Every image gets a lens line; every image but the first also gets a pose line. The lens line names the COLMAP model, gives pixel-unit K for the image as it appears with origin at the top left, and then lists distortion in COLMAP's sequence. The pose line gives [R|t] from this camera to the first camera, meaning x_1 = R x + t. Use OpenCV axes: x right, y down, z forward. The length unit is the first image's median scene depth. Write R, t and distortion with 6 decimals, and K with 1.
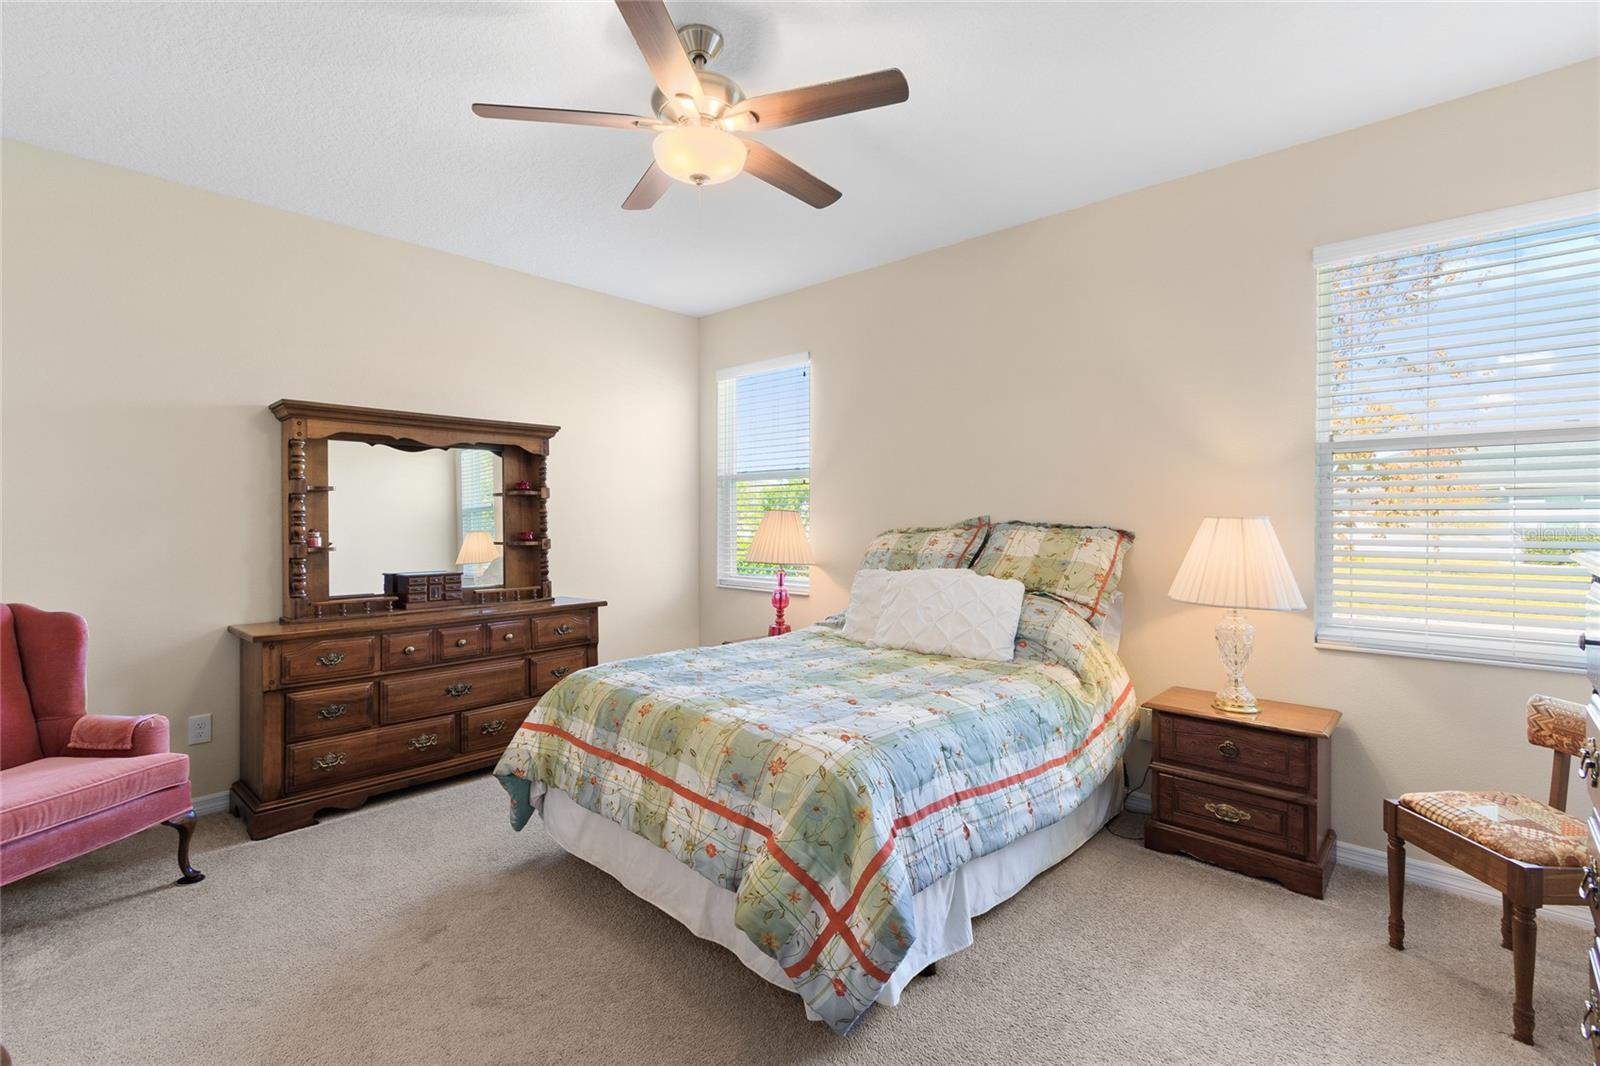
lens RADIAL K [[732.2, 0, 770.1], [0, 732.2, 527.4], [0, 0, 1]] dist [0.008889, -0.001752]
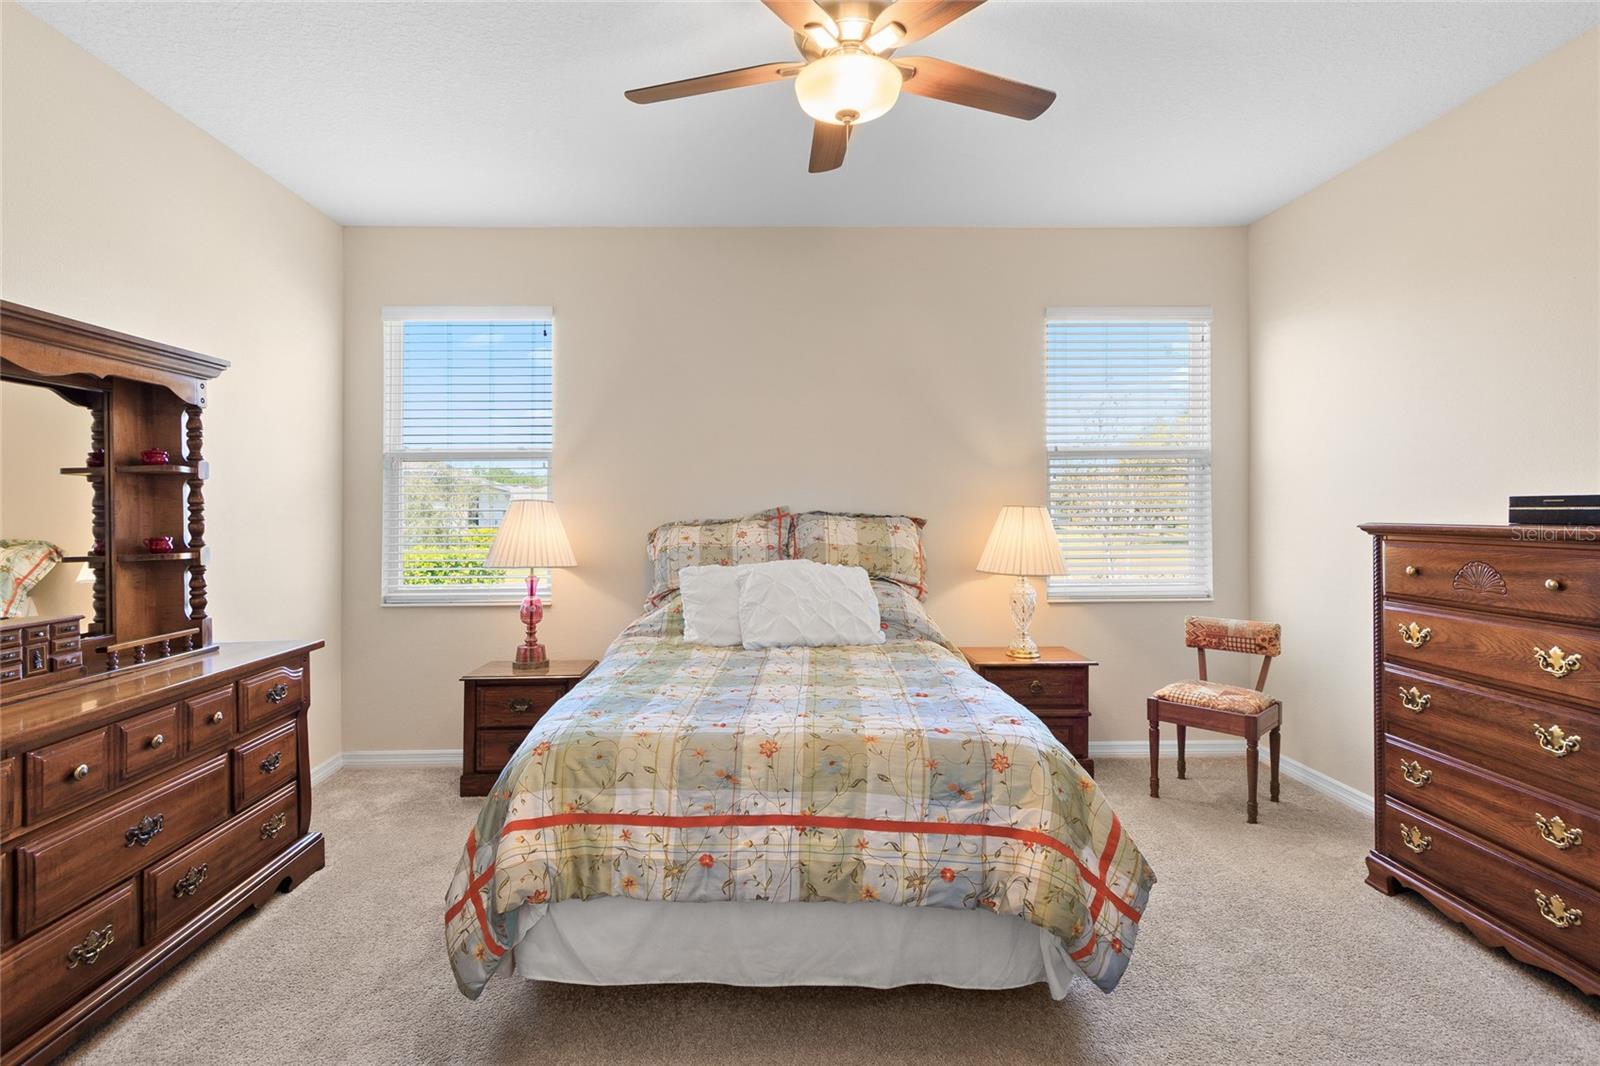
lens RADIAL K [[800.5, 0, 780.6], [0, 800.5, 509.5], [0, 0, 1]] dist [0.007071, -0.000824]
pose [[0.707798, -0.005769, 0.706391, -0.549243], [0.016395, 0.999831, -0.008263, -0.002675], [-0.706224, 0.017430, 0.707773, 0.261641]]
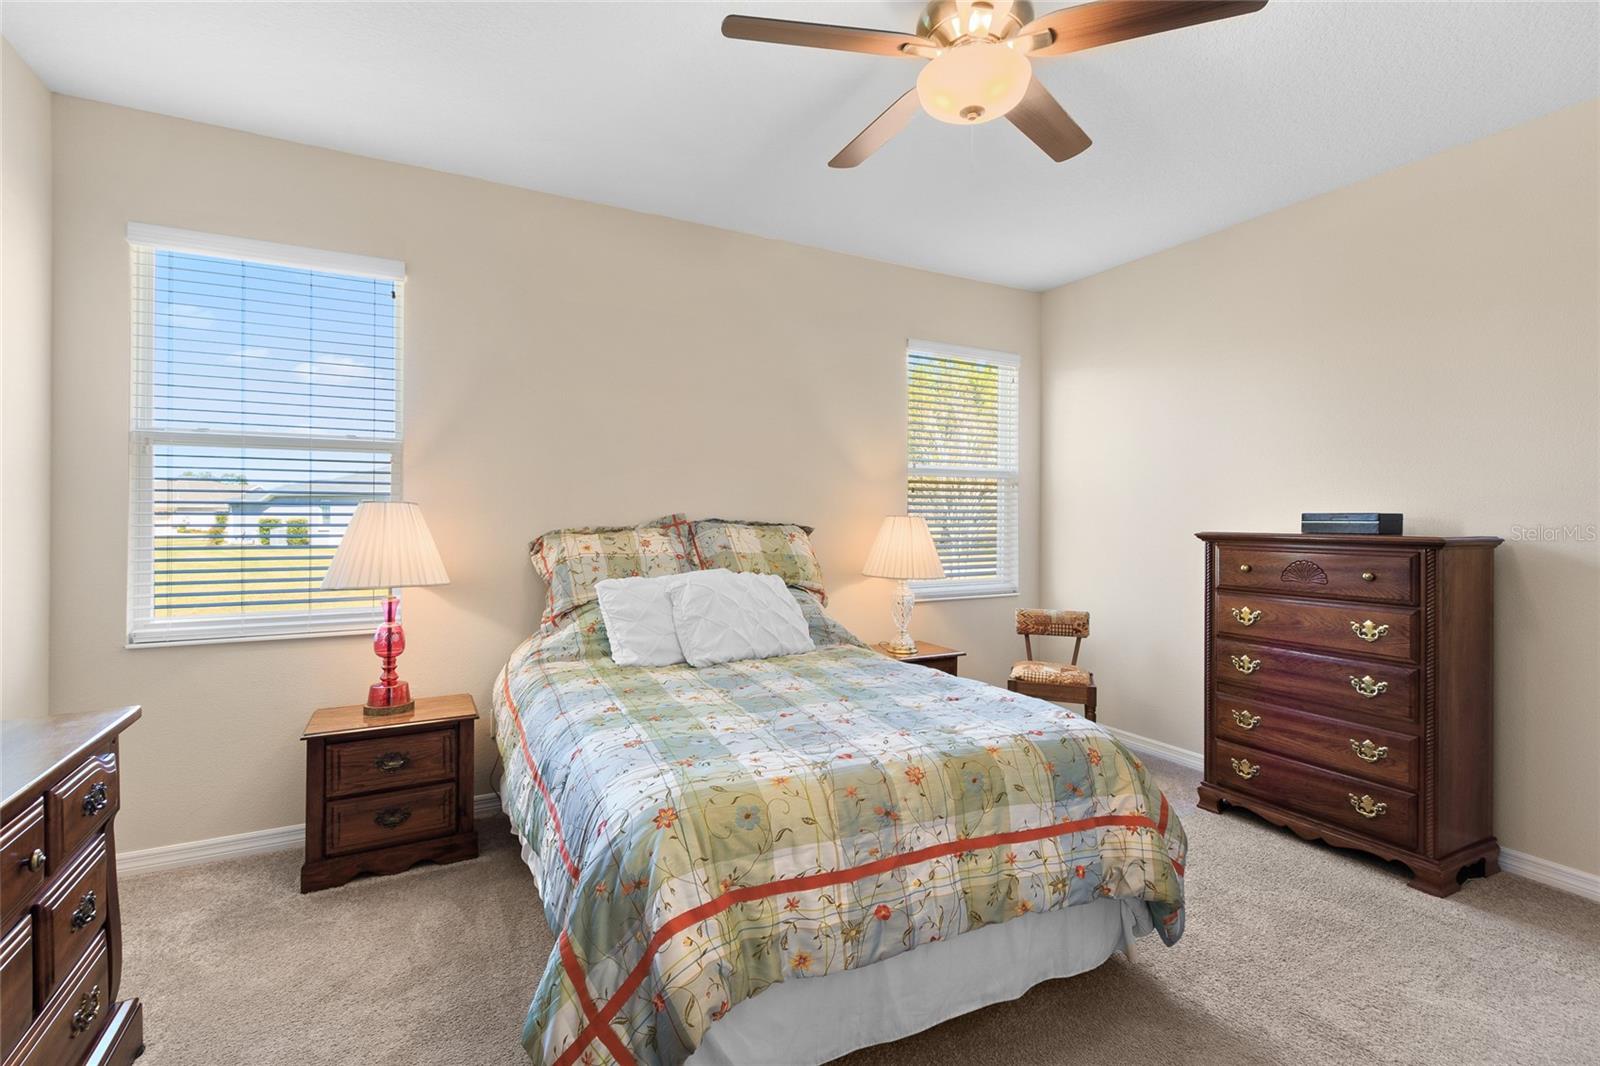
lens RADIAL K [[732.2, 0, 811.3], [0, 732.2, 525.1], [0, 0, 1]] dist [0.008889, -0.001752]
pose [[0.311701, -0.009517, 0.950133, -0.639691], [0.008648, 0.999937, 0.007179, -0.006814], [-0.950141, 0.005979, 0.311763, 0.614699]]
